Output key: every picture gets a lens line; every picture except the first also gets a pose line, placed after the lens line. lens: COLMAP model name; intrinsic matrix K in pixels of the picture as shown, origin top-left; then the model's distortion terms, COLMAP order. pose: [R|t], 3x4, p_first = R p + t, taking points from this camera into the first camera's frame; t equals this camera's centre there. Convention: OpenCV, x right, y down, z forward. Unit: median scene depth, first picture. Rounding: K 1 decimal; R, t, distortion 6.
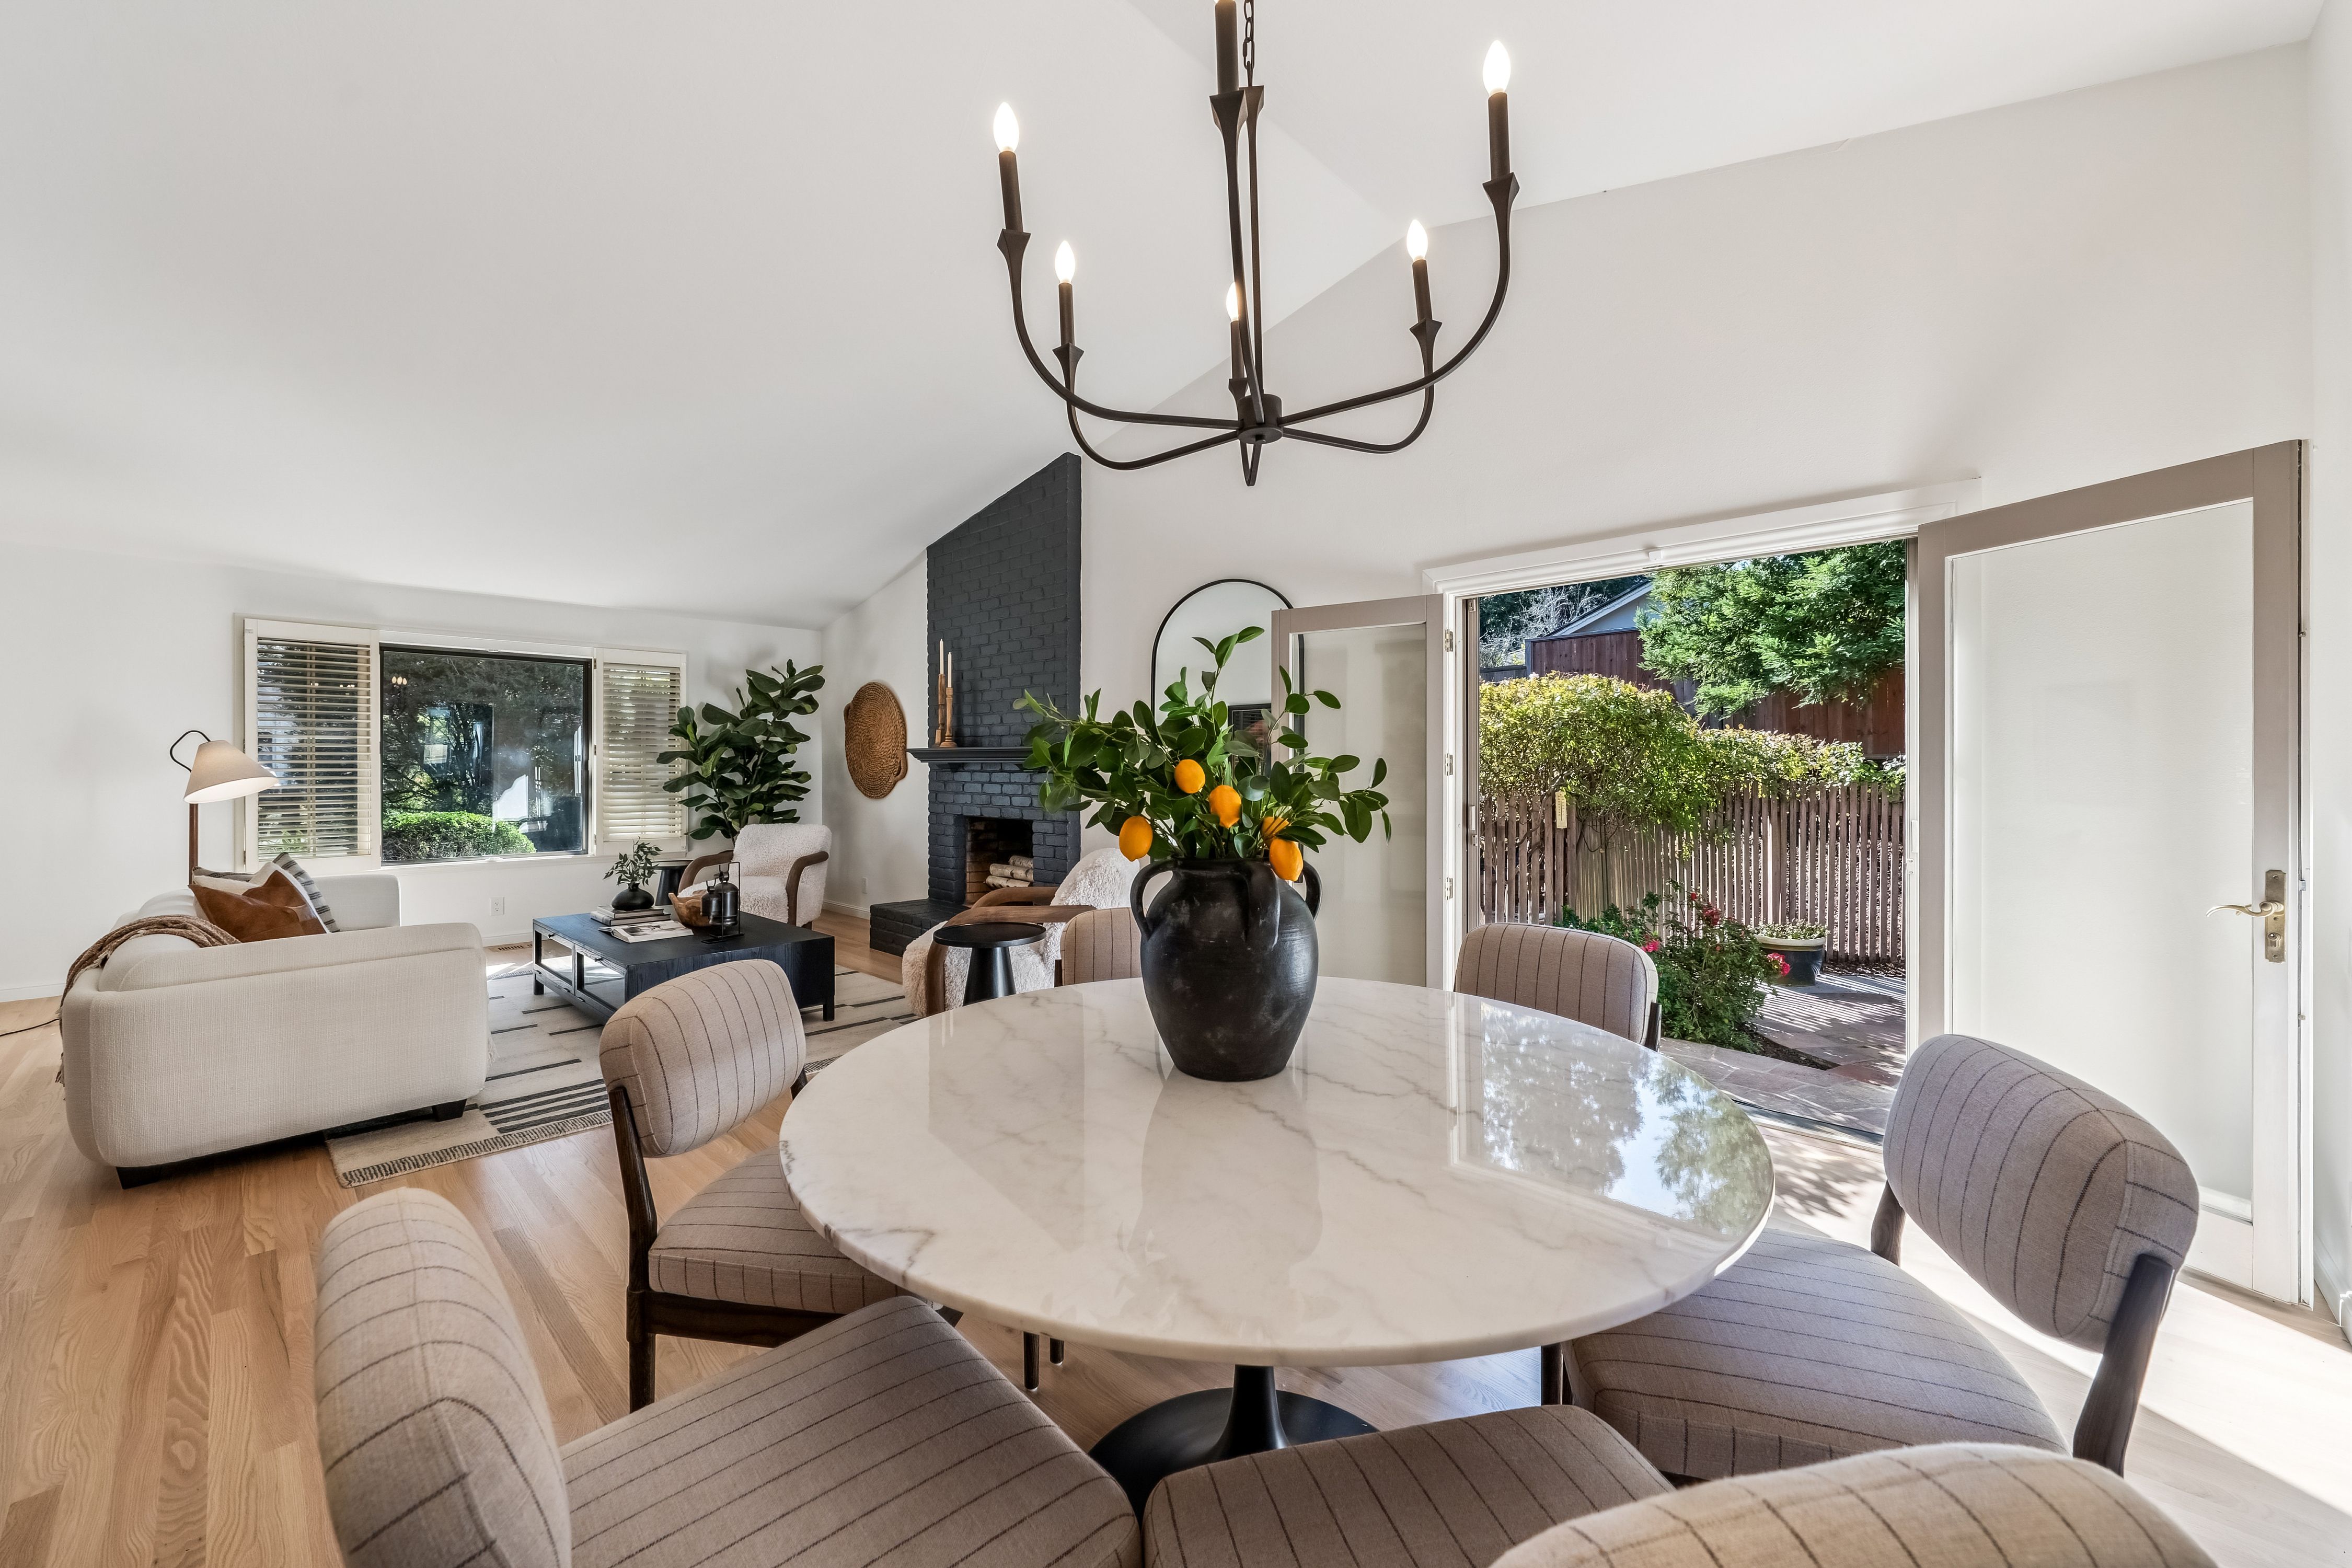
lens RADIAL K [[943.8, 0, 1179.9], [0, 943.8, 768.0], [0, 0, 1]] dist [0.000267, 0.000021]
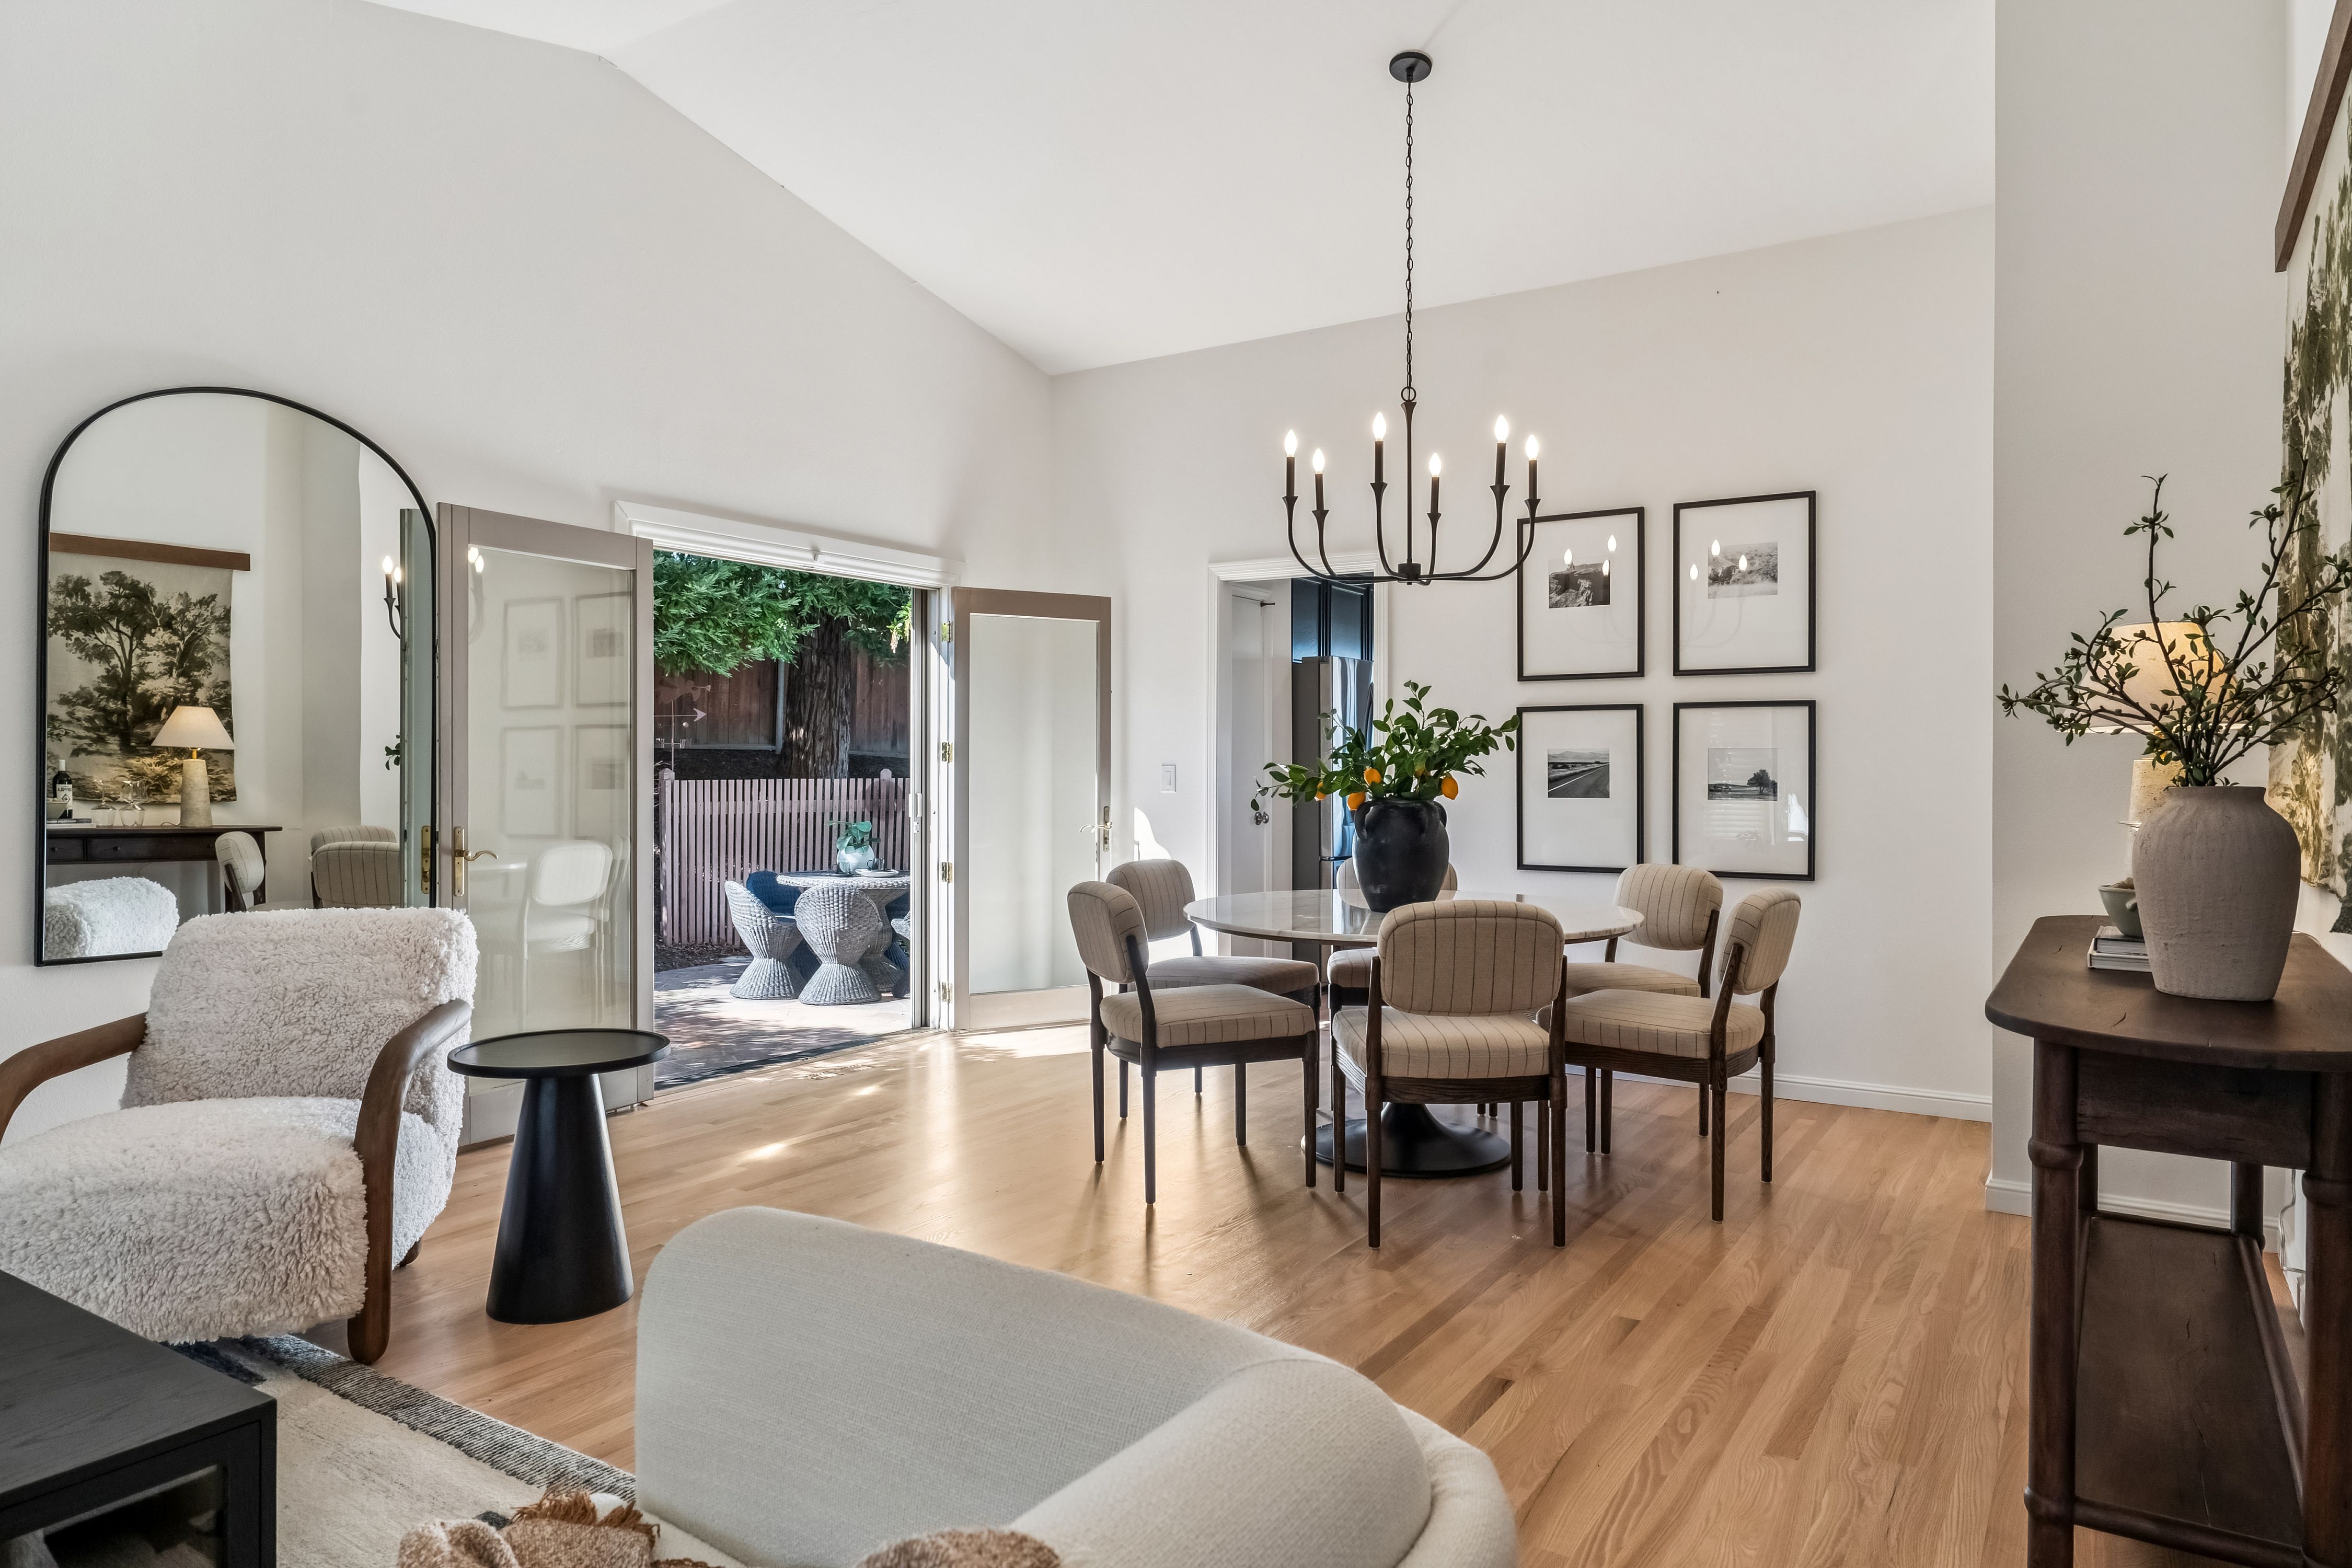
lens RADIAL K [[1448.7, 0, 1164.7], [0, 1448.7, 773.5], [0, 0, 1]] dist [-0.000162, -0.000737]
pose [[-0.199400, -0.005452, 0.979903, -1.300987], [0.001551, 0.999982, 0.005880, 0.019095], [-0.979917, 0.002692, -0.199388, 0.982951]]
